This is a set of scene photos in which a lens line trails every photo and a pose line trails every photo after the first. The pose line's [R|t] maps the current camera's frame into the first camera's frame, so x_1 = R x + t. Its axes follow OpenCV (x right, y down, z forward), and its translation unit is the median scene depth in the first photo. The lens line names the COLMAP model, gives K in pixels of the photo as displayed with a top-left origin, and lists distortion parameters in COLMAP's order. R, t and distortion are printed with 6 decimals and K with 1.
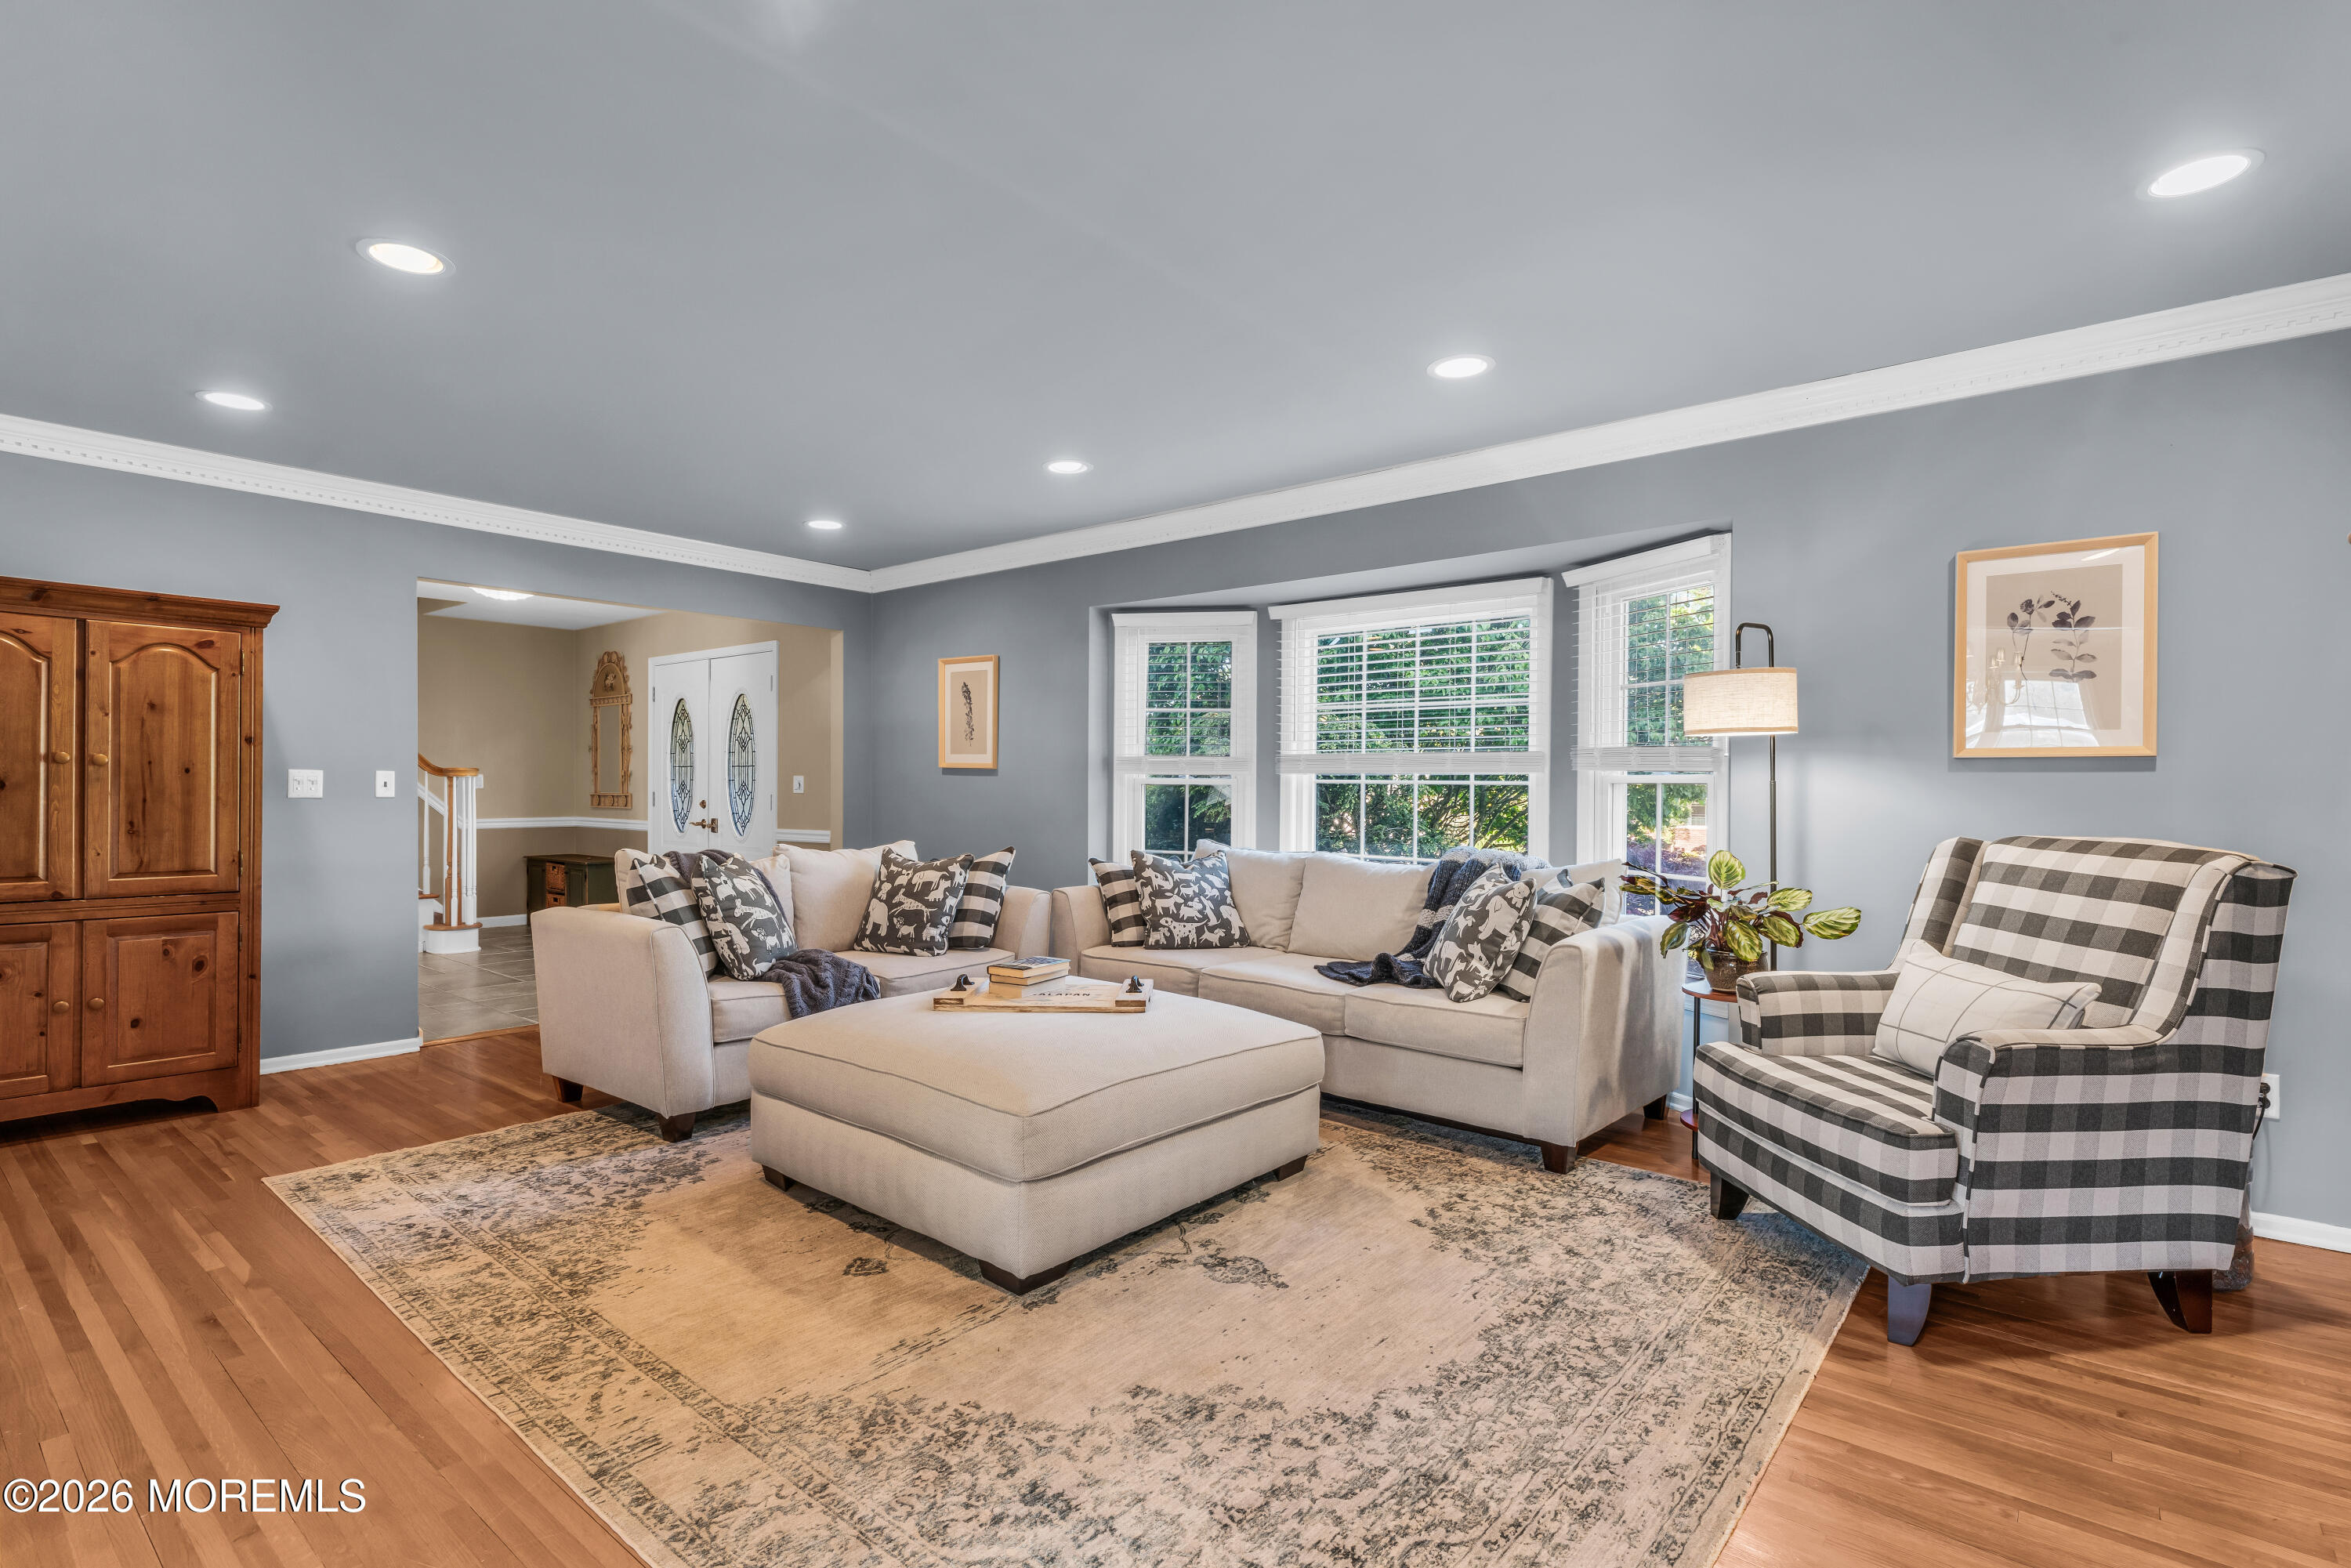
lens RADIAL K [[1111.5, 0, 1171.8], [0, 1111.5, 786.8], [0, 0, 1]] dist [-0.001551, -0.000646]
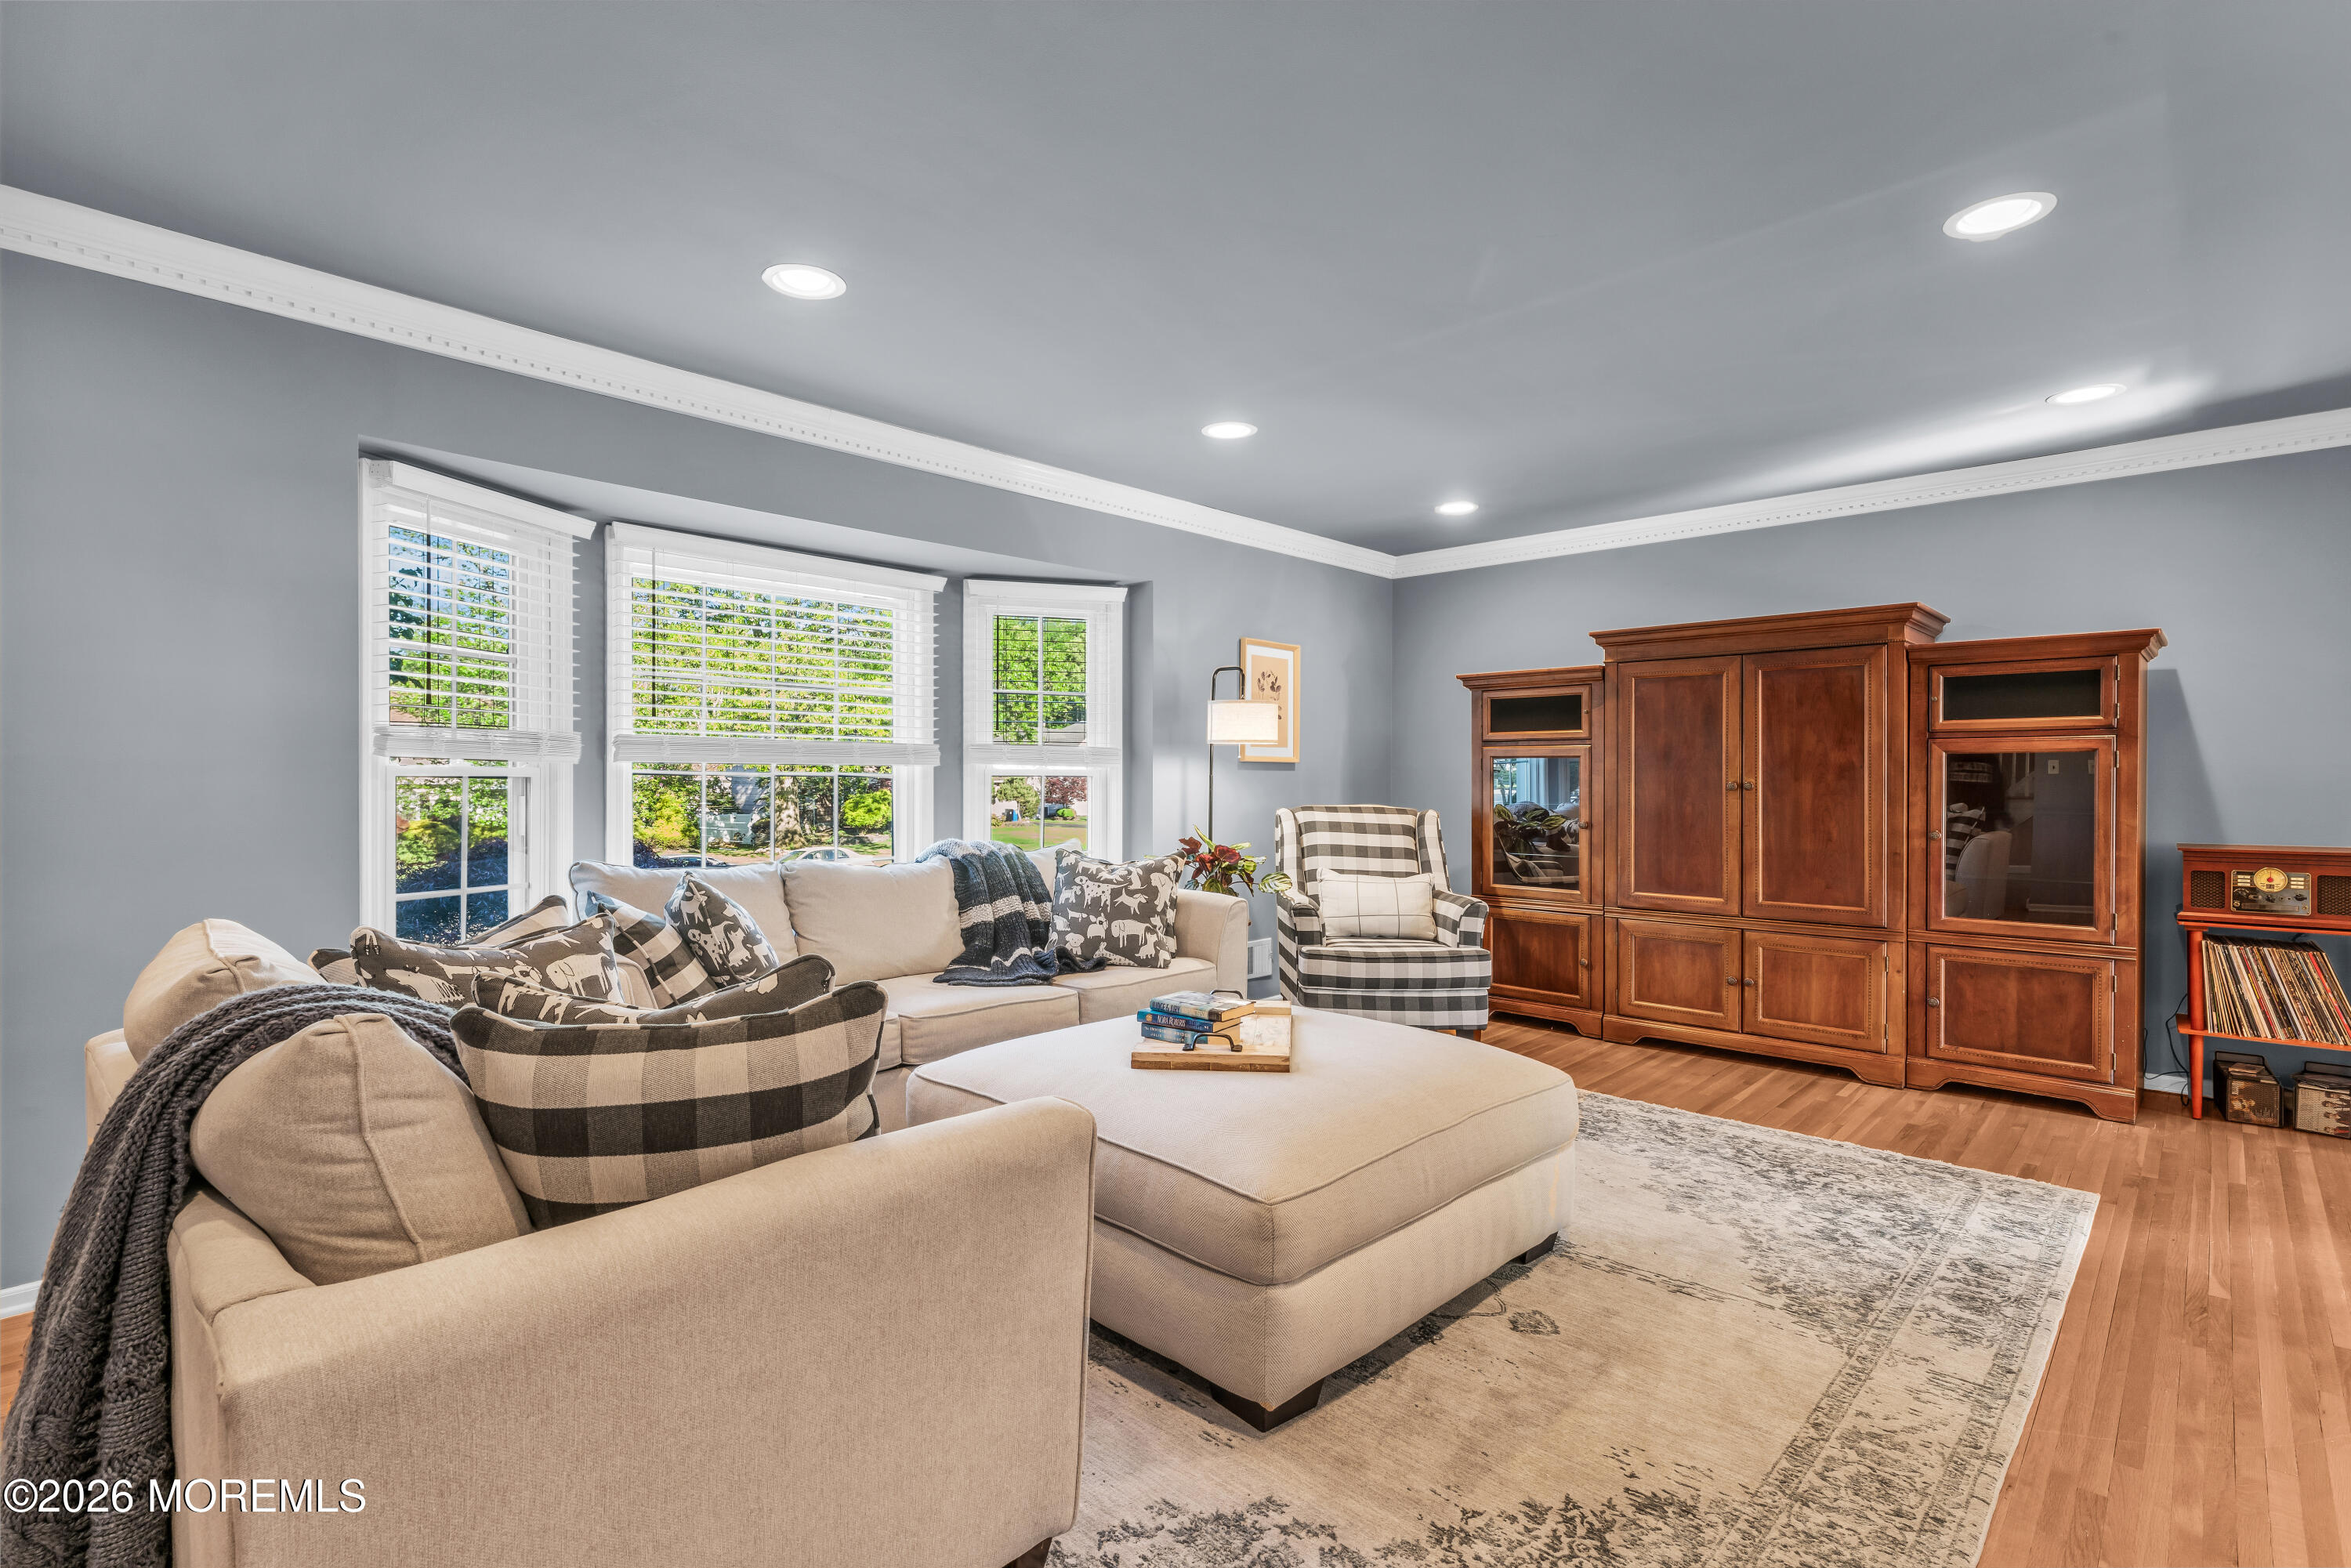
lens RADIAL K [[1088.7, 0, 1170.6], [0, 1088.7, 783.7], [0, 0, 1]] dist [-0.001031, 0.000185]
pose [[0.084305, -0.010861, 0.996381, -0.946889], [-0.002979, 0.999933, 0.011152, -0.011022], [-0.996436, -0.003908, 0.084267, 0.982785]]
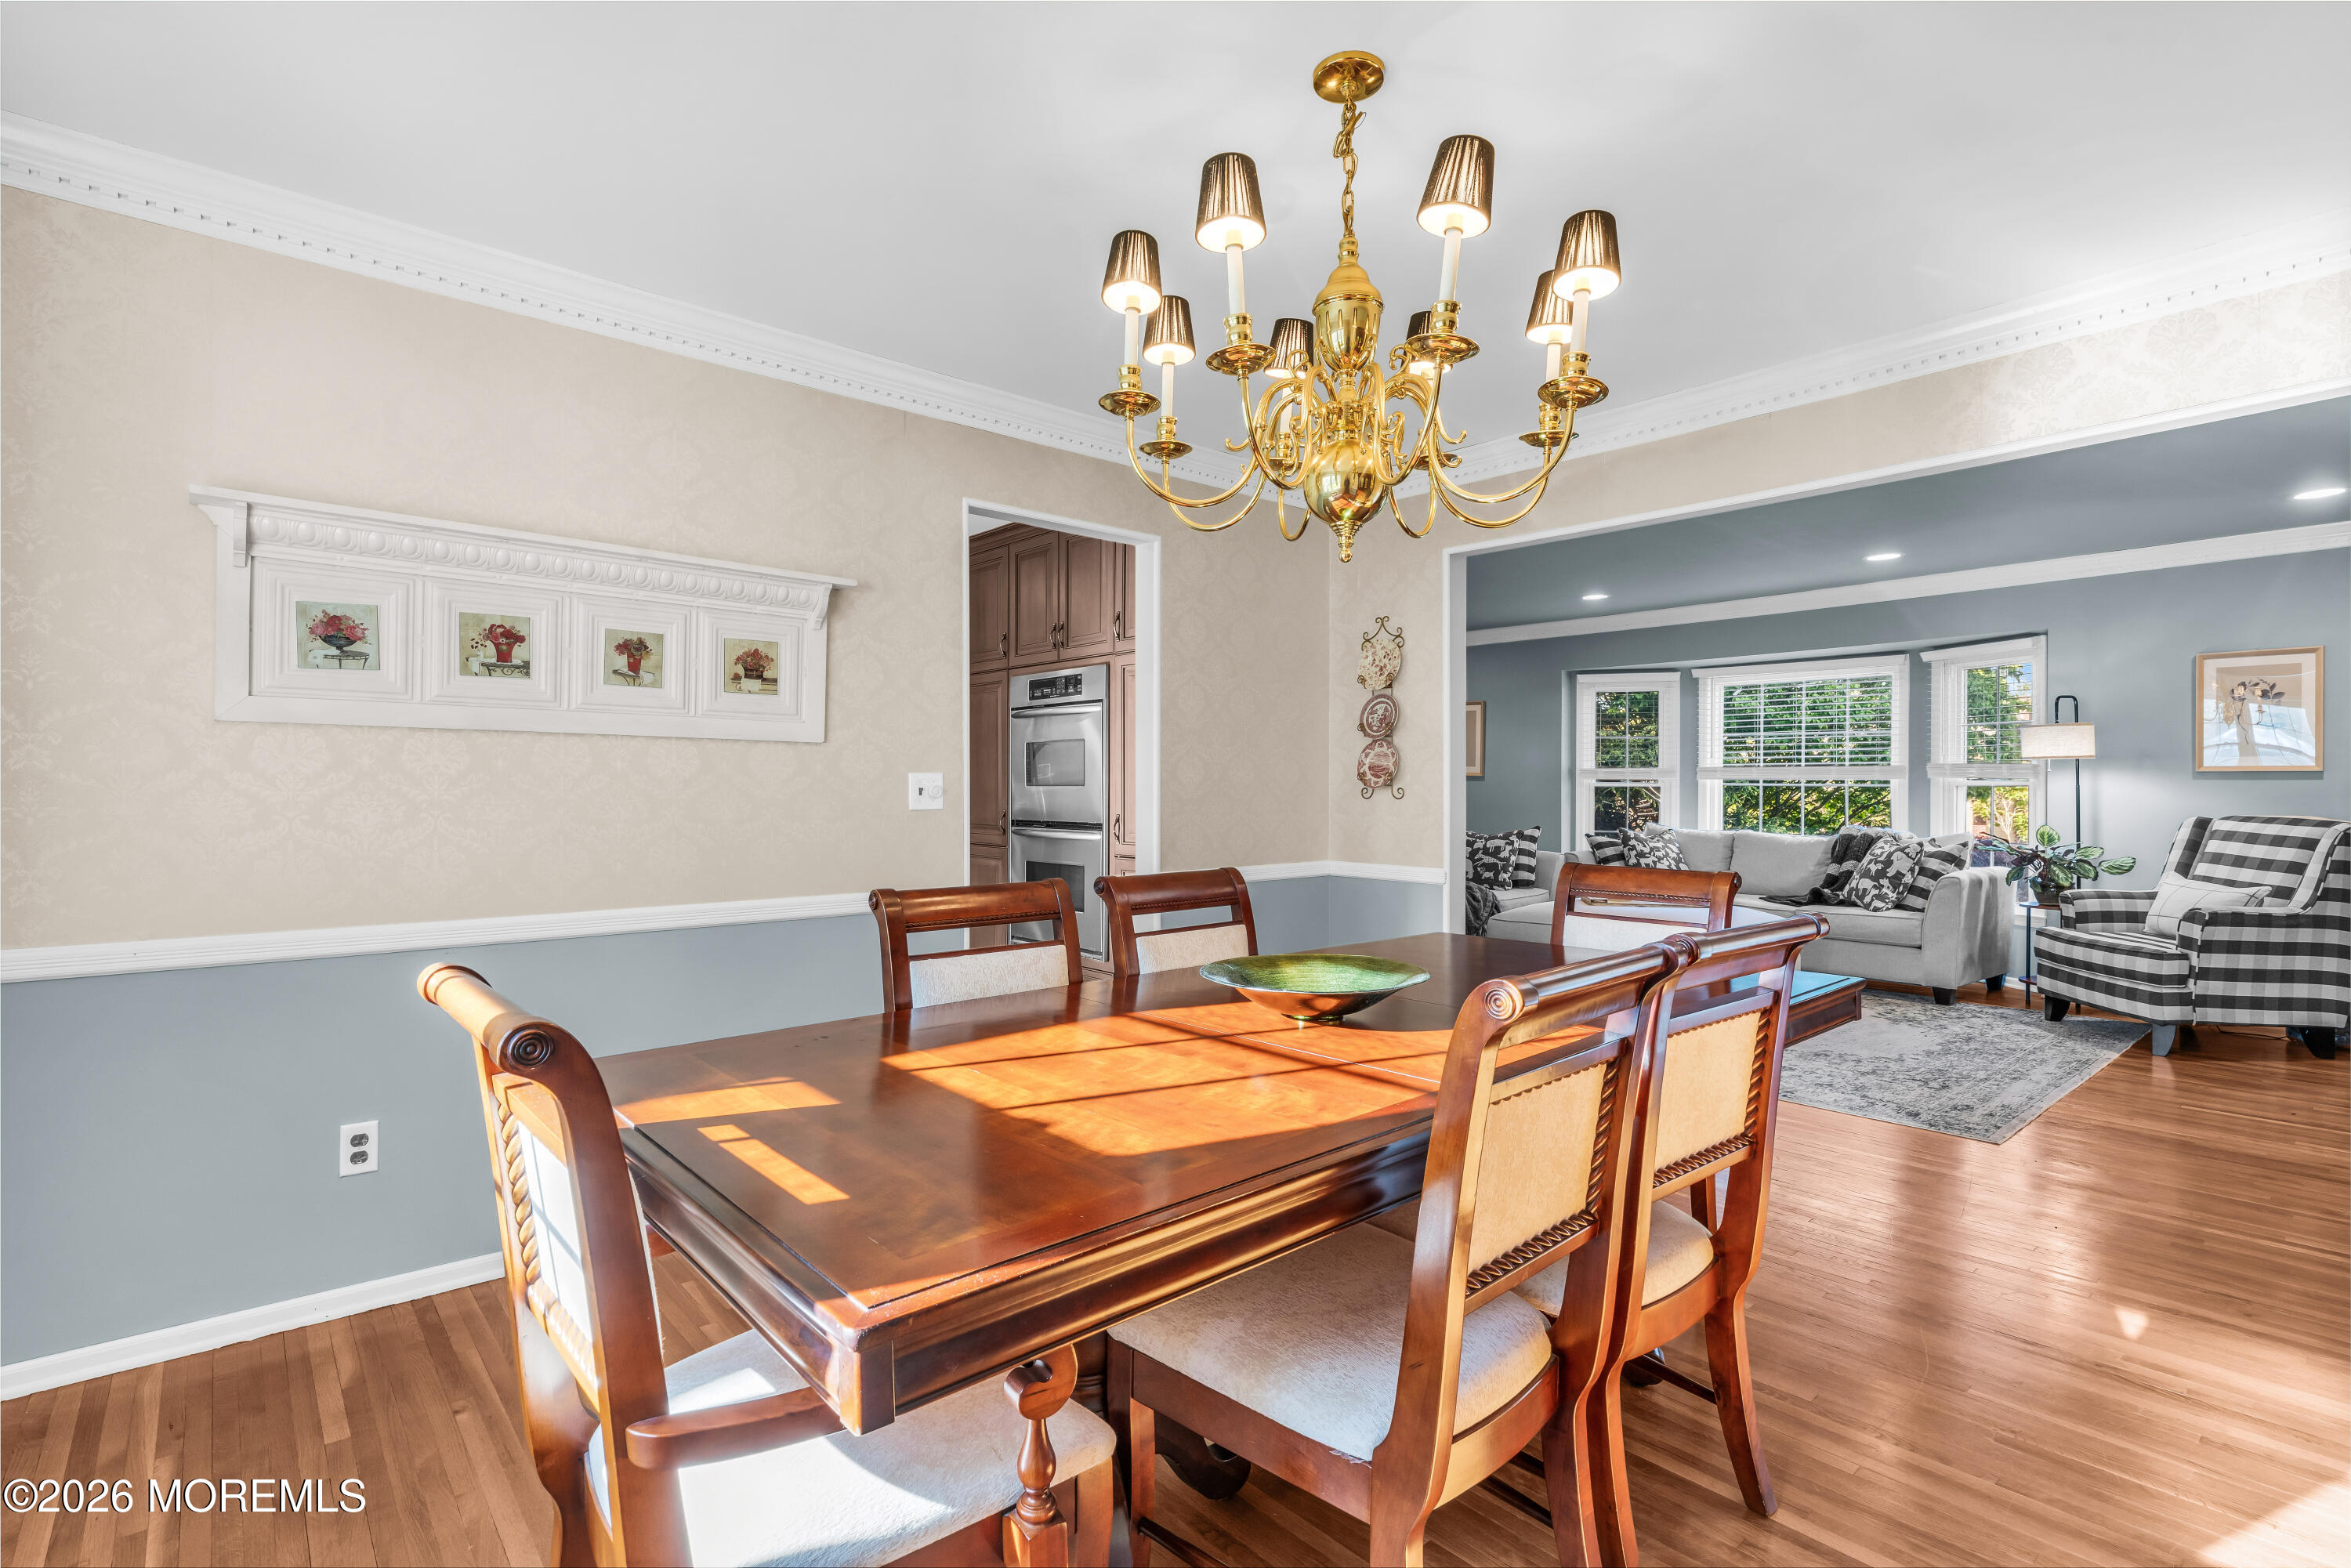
lens RADIAL K [[1088.7, 0, 1170.6], [0, 1088.7, 783.7], [0, 0, 1]] dist [-0.001031, 0.000185]
pose [[0.985857, -0.002841, -0.167564, -0.601352], [0.002538, 0.999995, -0.002017, -0.008158], [0.167569, 0.001563, 0.985859, -0.960669]]
